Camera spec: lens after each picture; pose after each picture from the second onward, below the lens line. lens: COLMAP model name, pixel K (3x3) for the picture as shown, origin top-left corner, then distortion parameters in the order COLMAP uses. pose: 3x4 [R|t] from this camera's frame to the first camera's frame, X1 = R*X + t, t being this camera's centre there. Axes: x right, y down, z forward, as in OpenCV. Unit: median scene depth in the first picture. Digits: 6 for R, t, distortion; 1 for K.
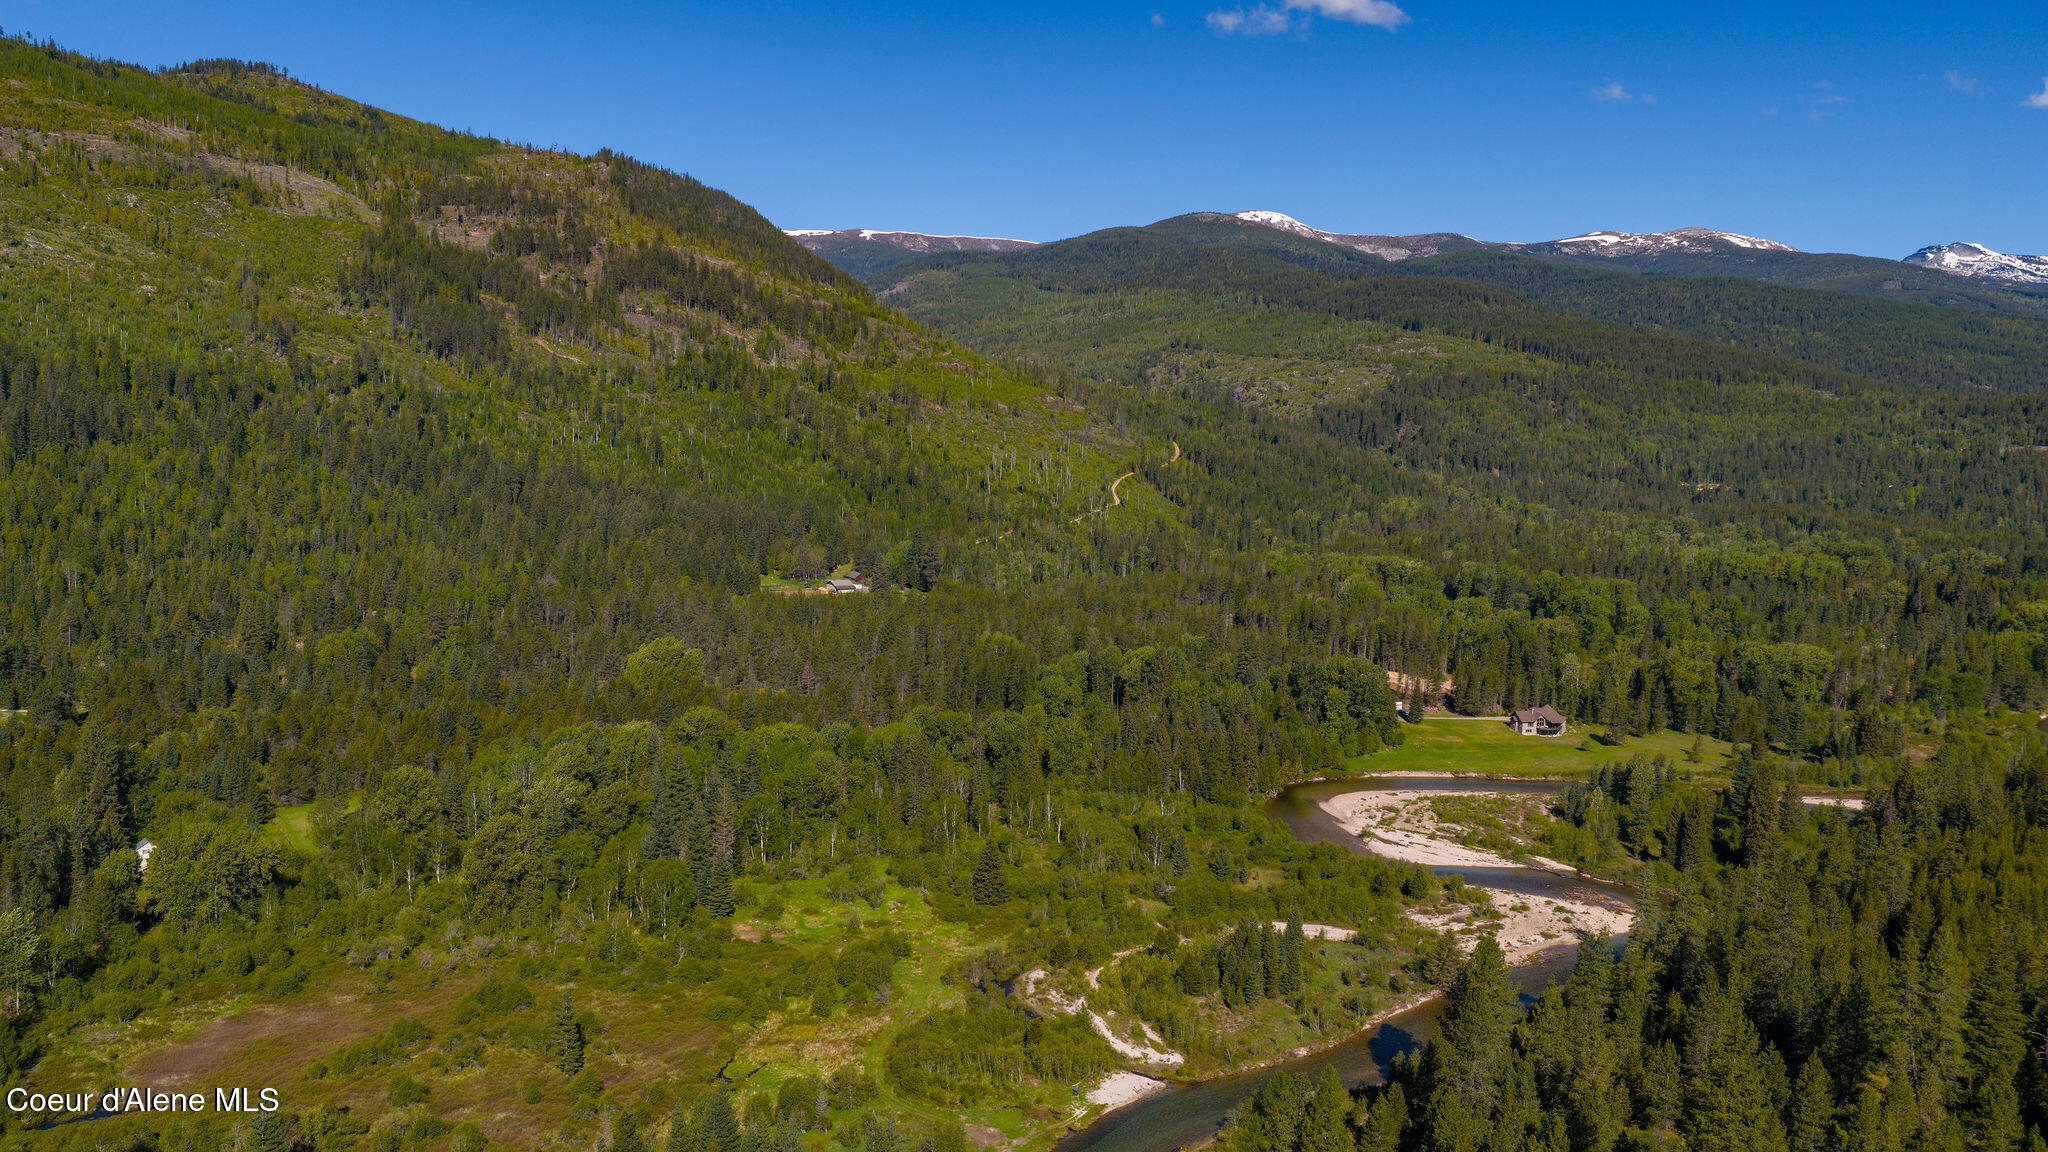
lens RADIAL K [[1679.5, 0, 1018.8], [0, 1679.5, 573.7], [0, 0, 1]] dist [0.036273, -0.058758]
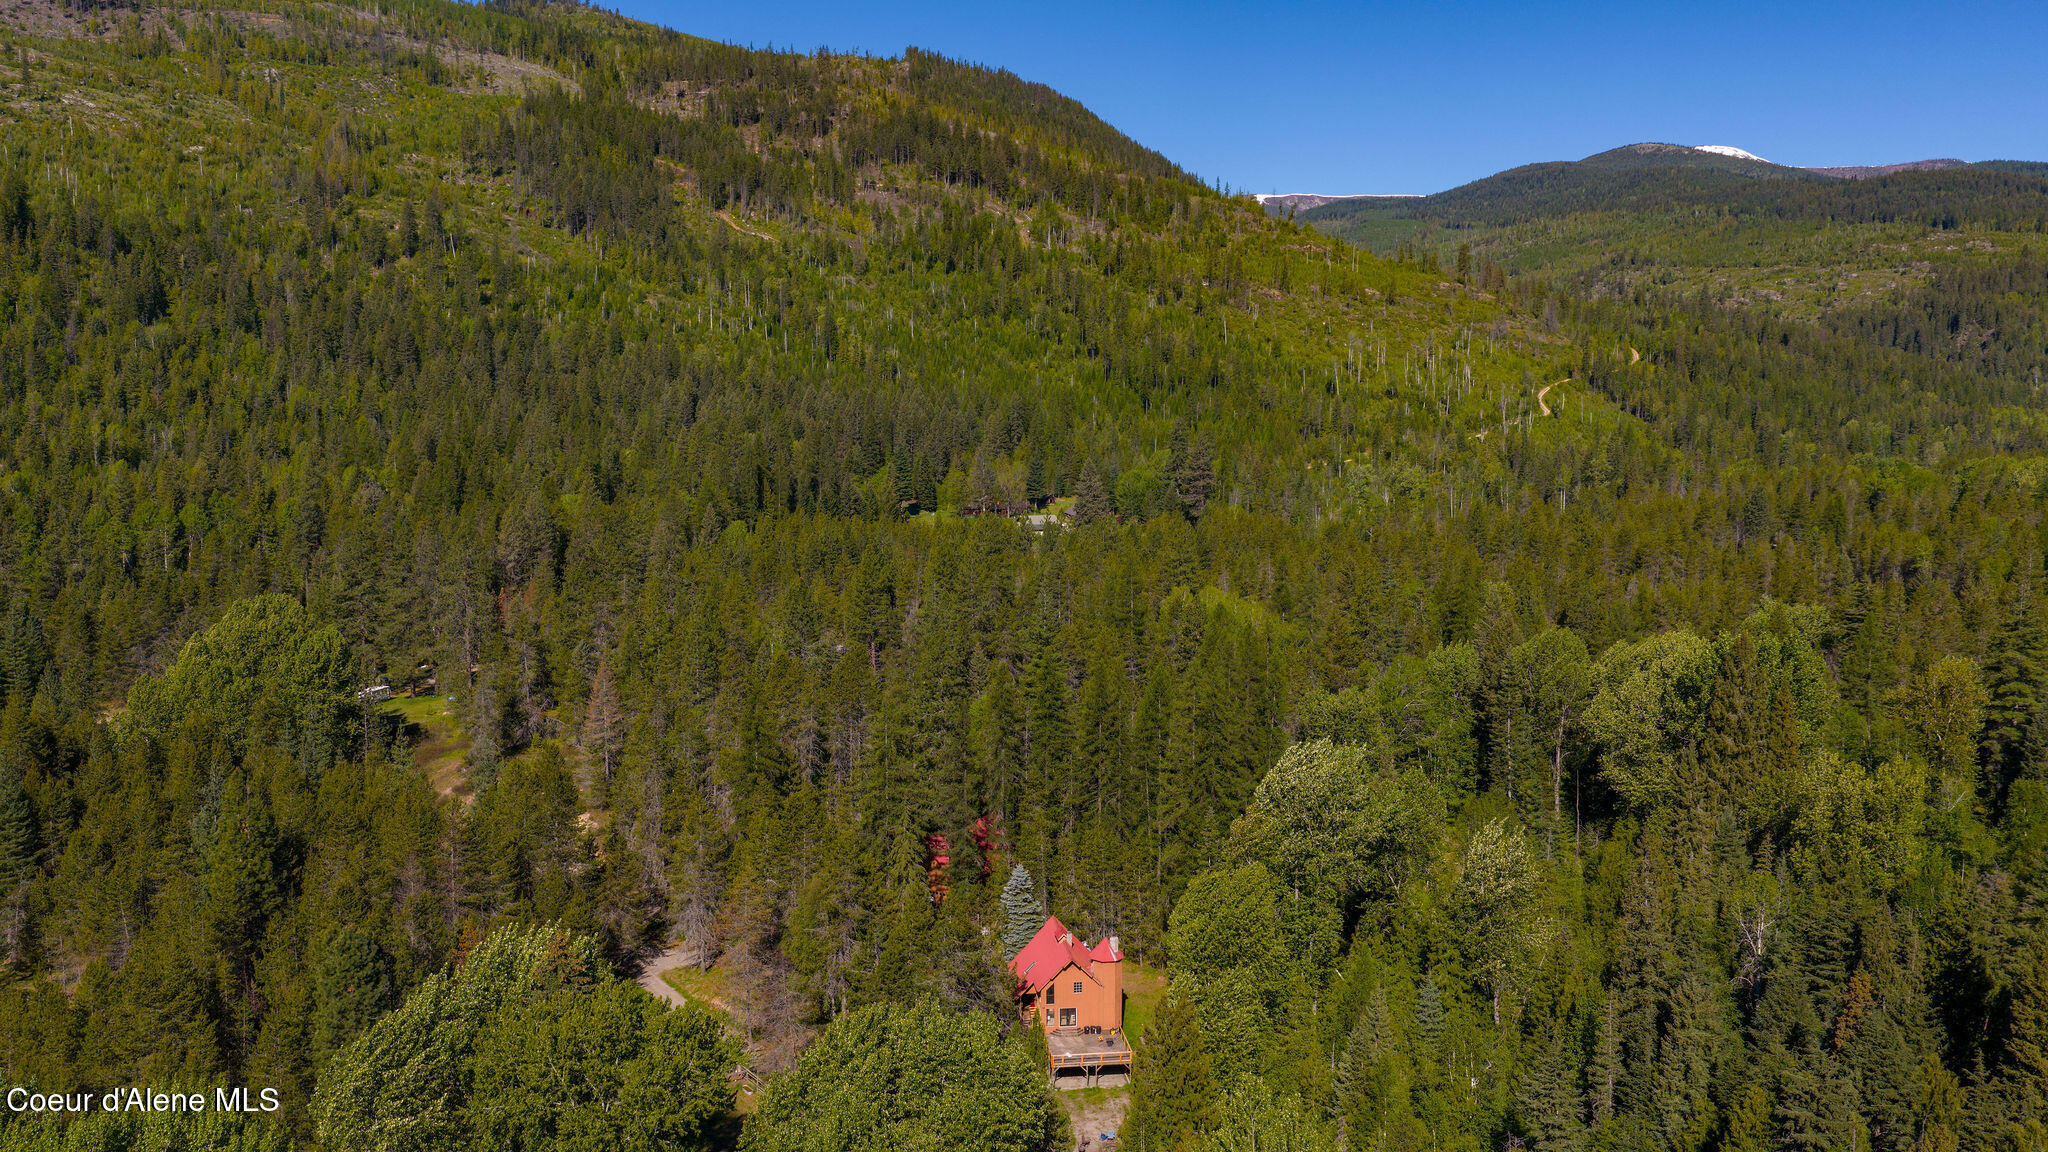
lens RADIAL K [[1679.5, 0, 1034.9], [0, 1679.5, 566.7], [0, 0, 1]] dist [0.036273, -0.058758]
pose [[0.973304, -0.001812, -0.229513, 0.014024], [0.001985, 0.999998, 0.000525, 0.013117], [0.229511, -0.000966, 0.973306, 0.285901]]
